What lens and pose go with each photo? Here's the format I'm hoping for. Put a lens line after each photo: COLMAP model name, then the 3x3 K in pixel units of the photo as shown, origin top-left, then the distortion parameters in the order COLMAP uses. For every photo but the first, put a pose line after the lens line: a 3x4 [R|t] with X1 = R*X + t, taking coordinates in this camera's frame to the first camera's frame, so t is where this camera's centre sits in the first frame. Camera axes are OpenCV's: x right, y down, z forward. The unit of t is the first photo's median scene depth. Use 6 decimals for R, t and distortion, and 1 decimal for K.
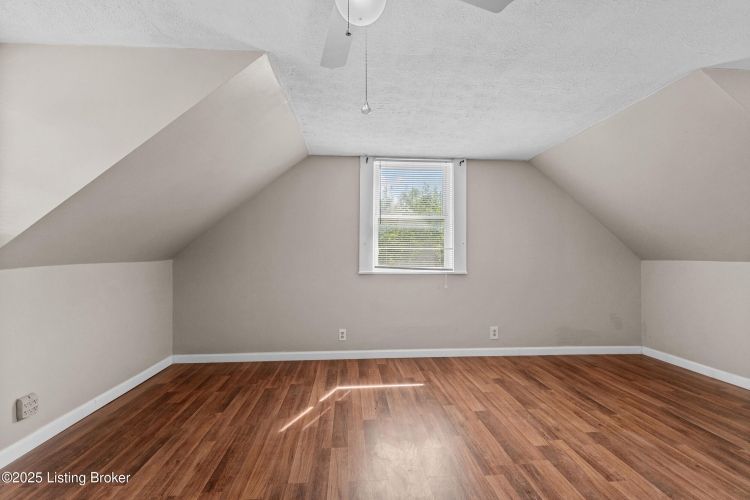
lens RADIAL K [[327.0, 0, 369.1], [0, 327.0, 253.5], [0, 0, 1]] dist [0.001595, 0.000394]
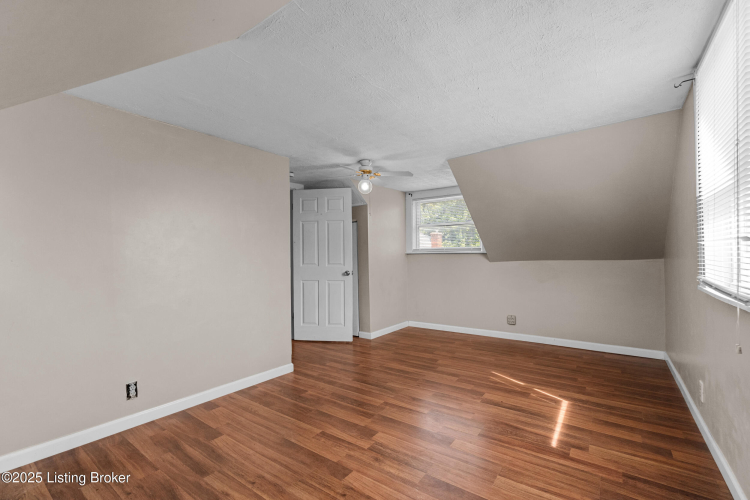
lens RADIAL K [[327.0, 0, 373.7], [0, 327.0, 253.1], [0, 0, 1]] dist [0.001595, 0.000394]
pose [[-0.640694, -0.000637, -0.767796, 1.087865], [0.014295, 0.999816, -0.012758, 0.002972], [0.767664, -0.019150, -0.640567, 1.360946]]
